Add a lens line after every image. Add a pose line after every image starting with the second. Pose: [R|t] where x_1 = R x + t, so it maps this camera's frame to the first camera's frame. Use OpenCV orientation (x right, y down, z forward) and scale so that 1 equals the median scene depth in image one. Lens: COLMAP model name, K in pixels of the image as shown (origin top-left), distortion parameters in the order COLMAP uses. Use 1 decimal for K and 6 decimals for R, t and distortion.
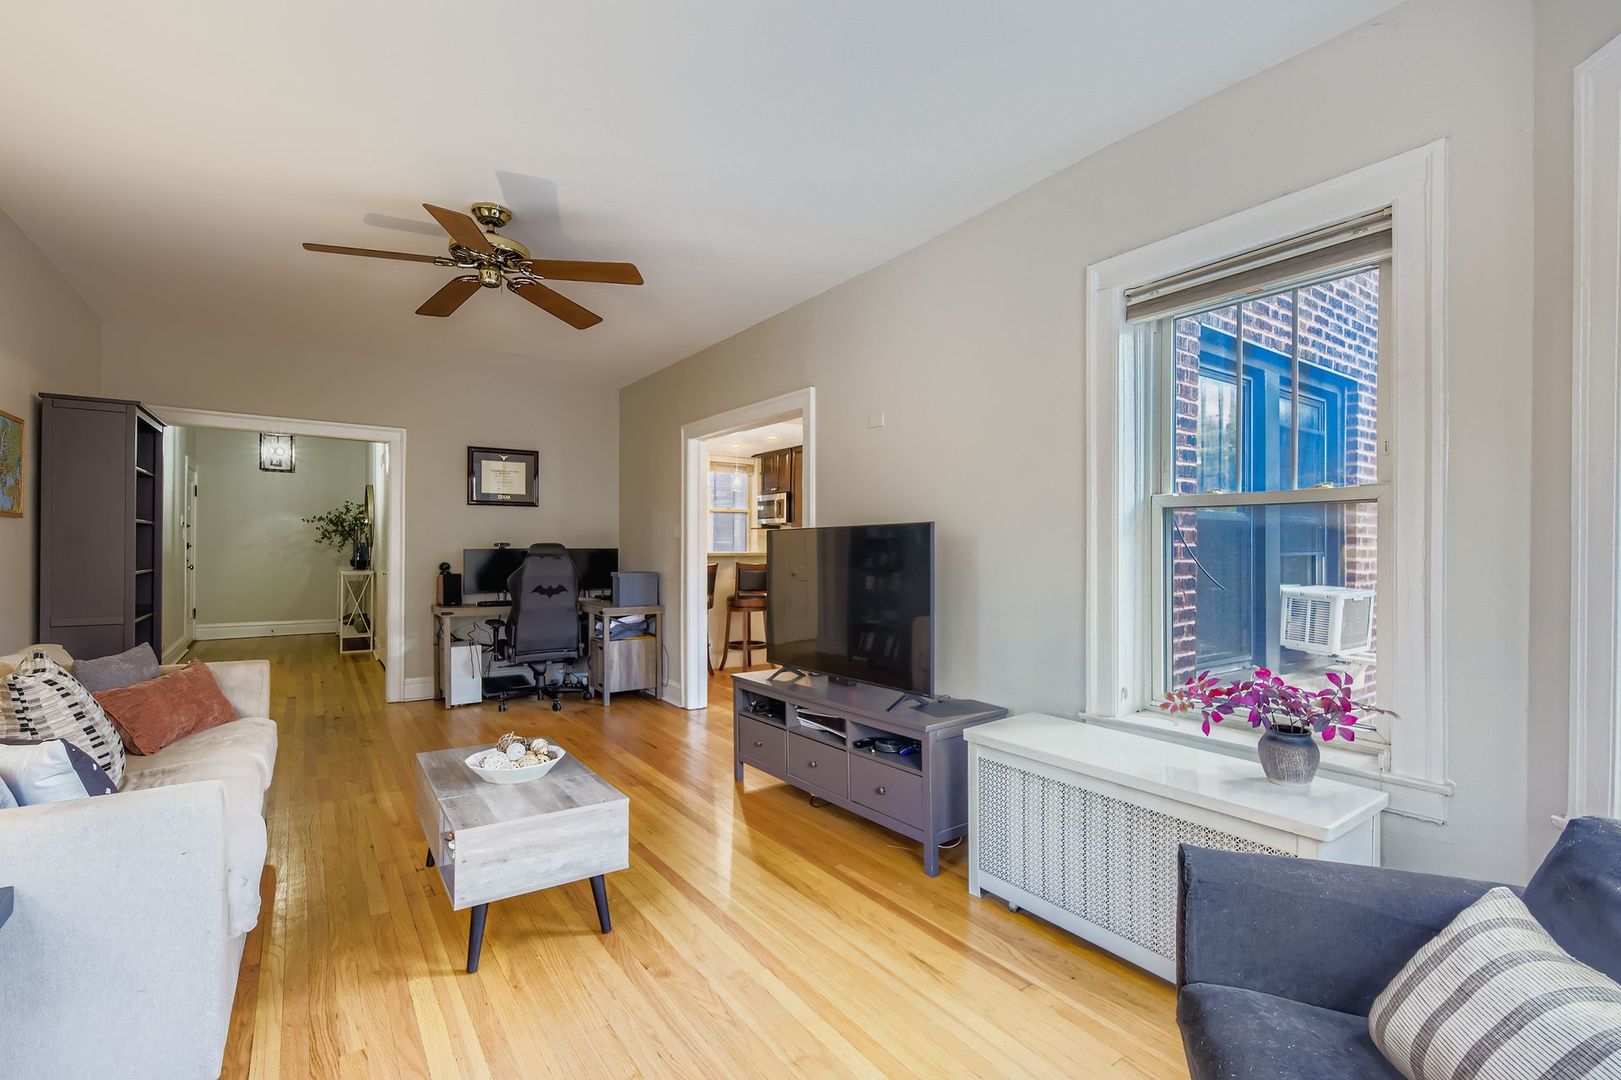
lens RADIAL K [[730.9, 0, 811.3], [0, 730.9, 548.0], [0, 0, 1]] dist [0.000449, 0.000082]
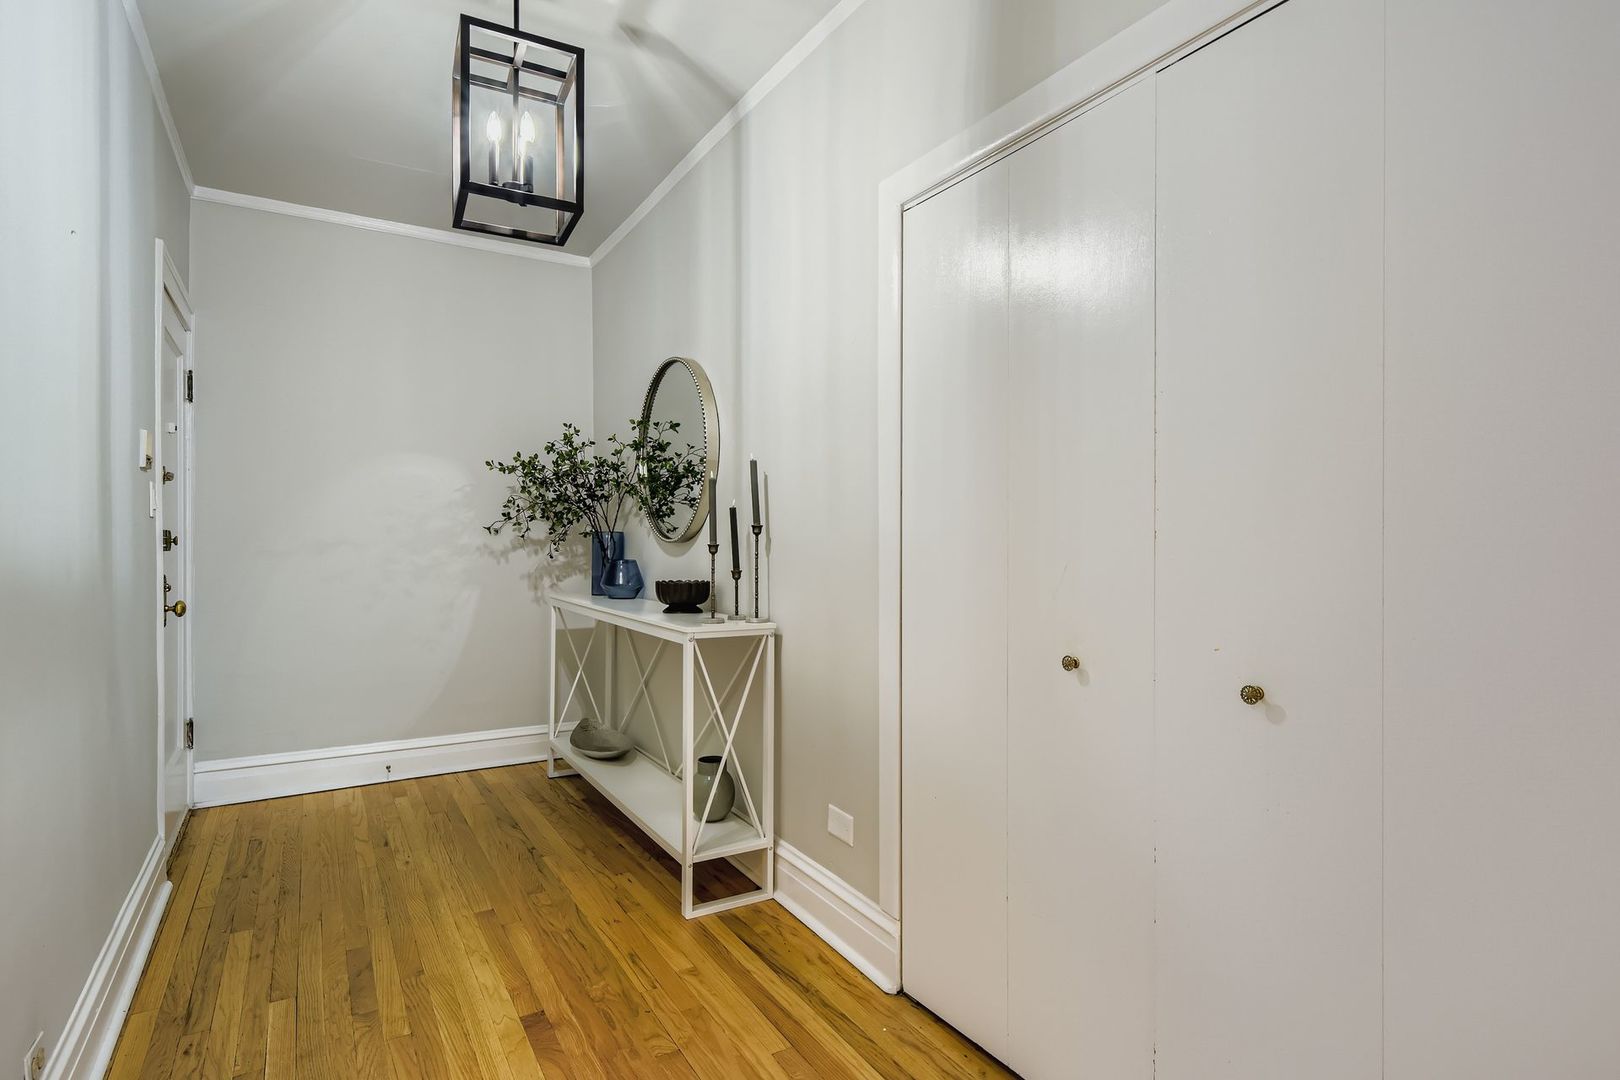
lens RADIAL K [[730.5, 0, 806.7], [0, 730.5, 546.6], [0, 0, 1]] dist [0.000449, 0.000082]
pose [[0.999963, -0.004662, 0.007294, -0.549794], [0.004650, 0.999988, 0.001639, 0.000124], [-0.007301, -0.001605, 0.999972, 0.648461]]
